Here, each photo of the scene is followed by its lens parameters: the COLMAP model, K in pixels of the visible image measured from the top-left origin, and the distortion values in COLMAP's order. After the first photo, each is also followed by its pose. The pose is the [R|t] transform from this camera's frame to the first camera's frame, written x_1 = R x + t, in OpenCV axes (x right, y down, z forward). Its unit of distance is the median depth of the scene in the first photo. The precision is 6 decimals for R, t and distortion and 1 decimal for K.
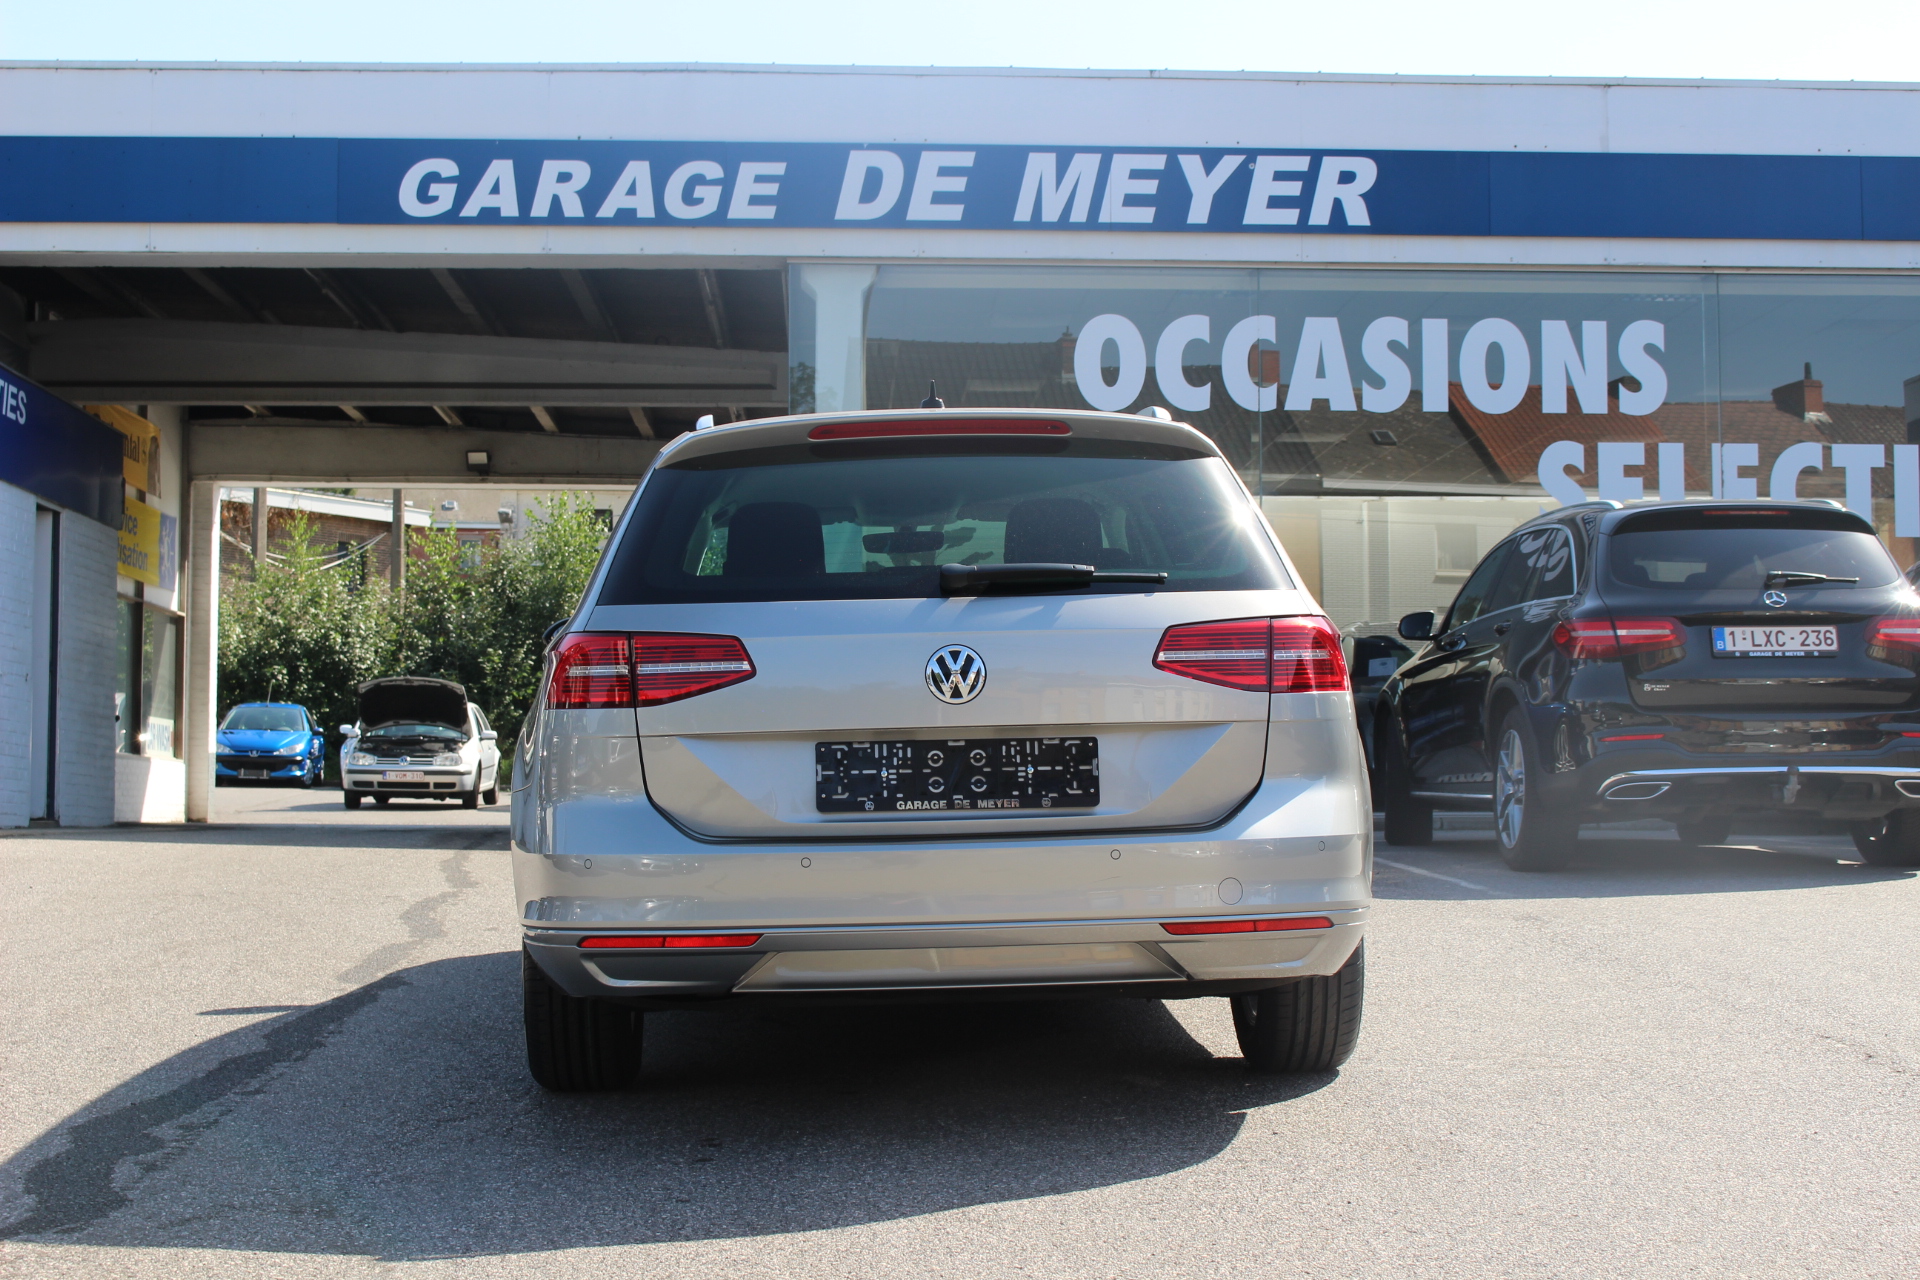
lens RADIAL K [[2900.1, 0, 960.0], [0, 2900.1, 640.0], [0, 0, 1]] dist [-0.000379, 0.022088]
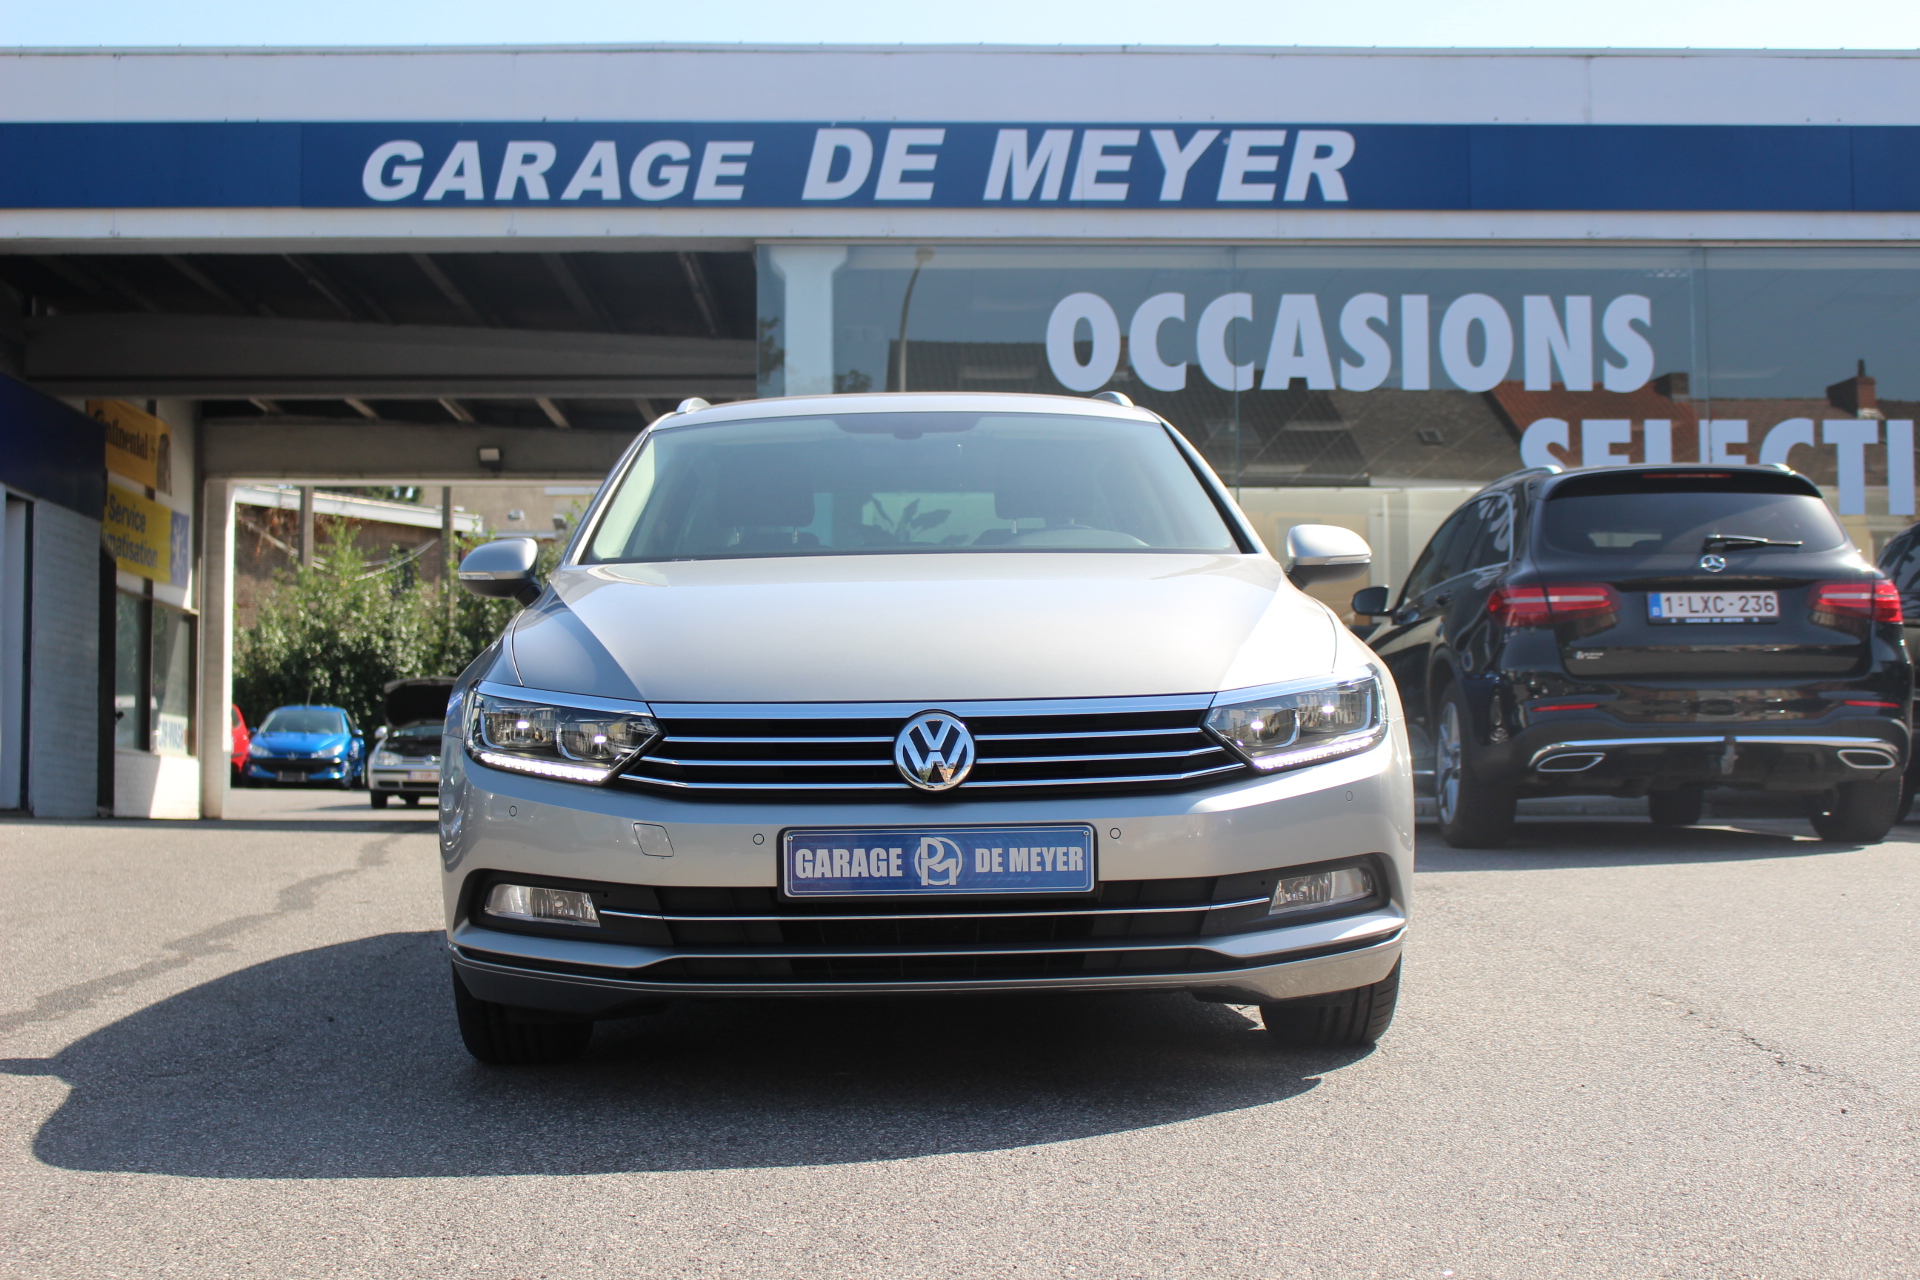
lens RADIAL K [[2885.3, 0, 960.0], [0, 2885.3, 640.0], [0, 0, 1]] dist [-0.004614, 0.029730]
pose [[0.999615, -0.005099, -0.027268, 0.036228], [0.005006, 0.999981, -0.003474, 0.008721], [0.027285, 0.003336, 0.999622, 0.019811]]
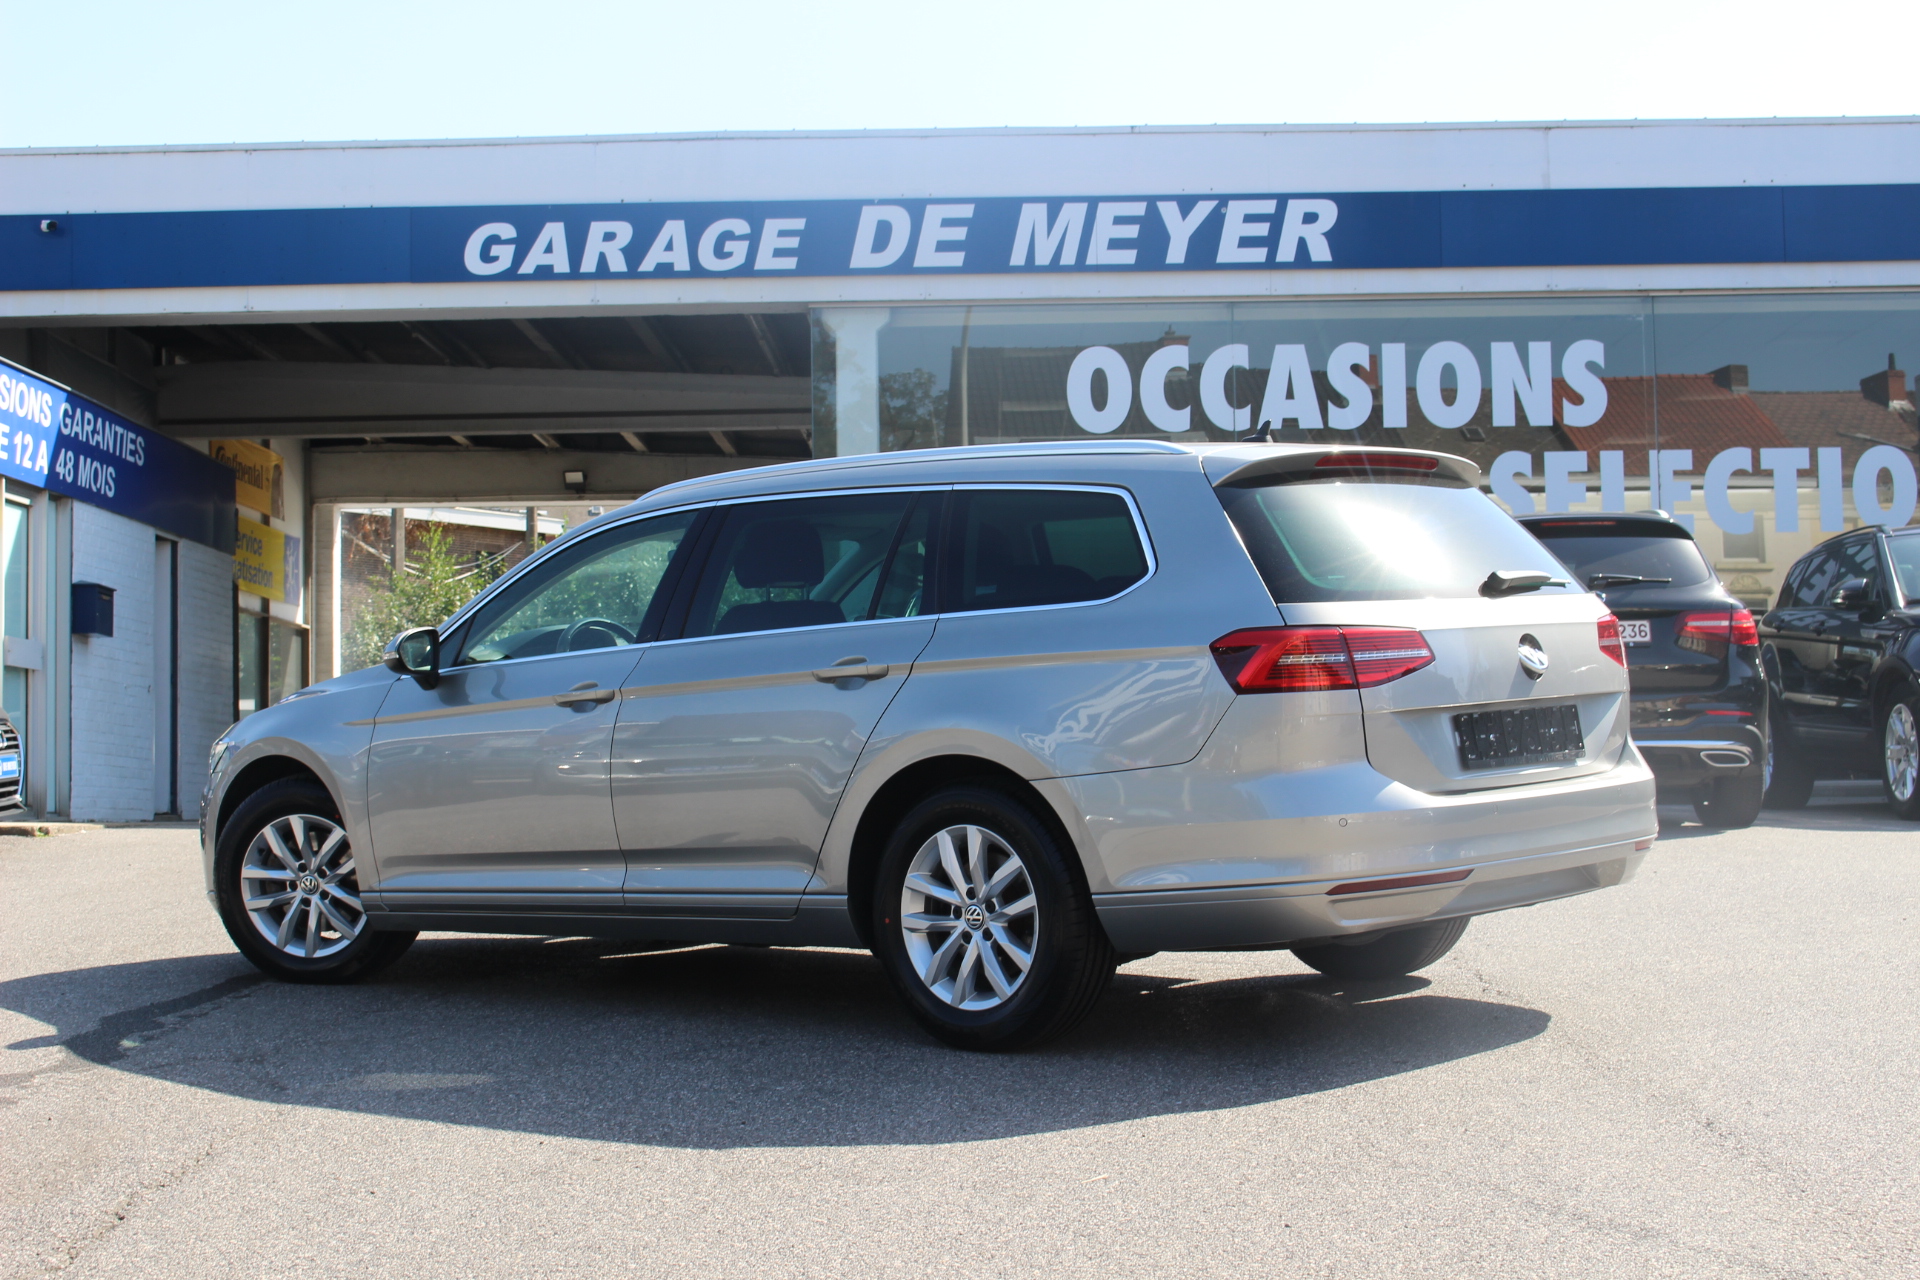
lens RADIAL K [[2900.1, 0, 960.0], [0, 2900.1, 640.0], [0, 0, 1]] dist [-0.000379, 0.022088]
pose [[0.998311, -0.017729, -0.055316, 0.058363], [0.017865, 0.999838, 0.001960, -0.002707], [0.055273, -0.002945, 0.998467, -0.115975]]
